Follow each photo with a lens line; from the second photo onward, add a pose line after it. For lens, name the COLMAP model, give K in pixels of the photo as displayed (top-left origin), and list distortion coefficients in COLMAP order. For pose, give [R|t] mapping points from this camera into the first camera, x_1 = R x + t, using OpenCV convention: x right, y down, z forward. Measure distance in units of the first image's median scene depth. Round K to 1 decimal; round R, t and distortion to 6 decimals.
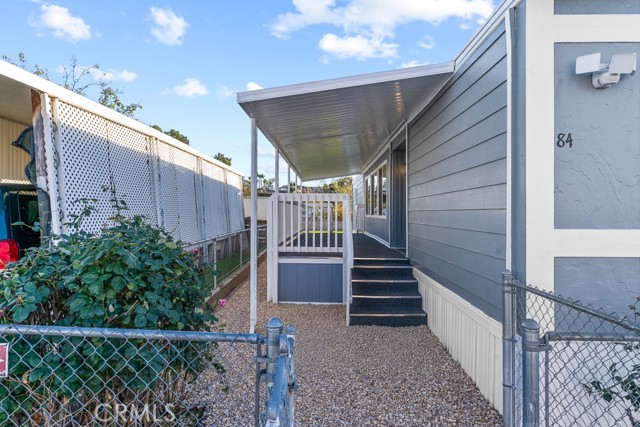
lens RADIAL K [[396.0, 0, 320.0], [0, 396.0, 213.5], [0, 0, 1]] dist [-0.004666, -0.001809]
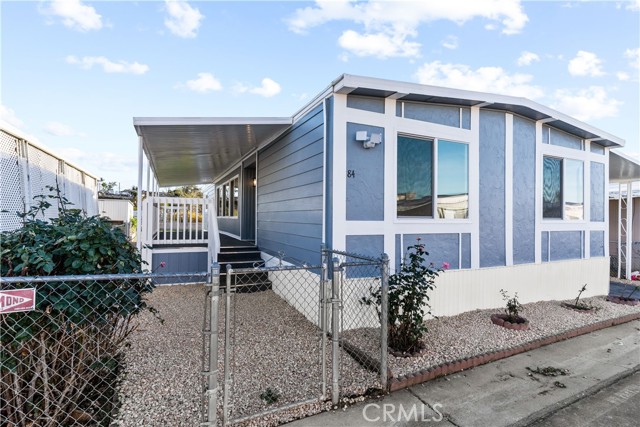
lens RADIAL K [[318.3, 0, 322.9], [0, 318.3, 215.3], [0, 0, 1]] dist [-0.001394, -0.000266]
pose [[0.897106, 0.009267, 0.441717, -0.130642], [-0.007082, 0.999953, -0.006595, 0.018650], [-0.441758, 0.002788, 0.897130, -0.231445]]
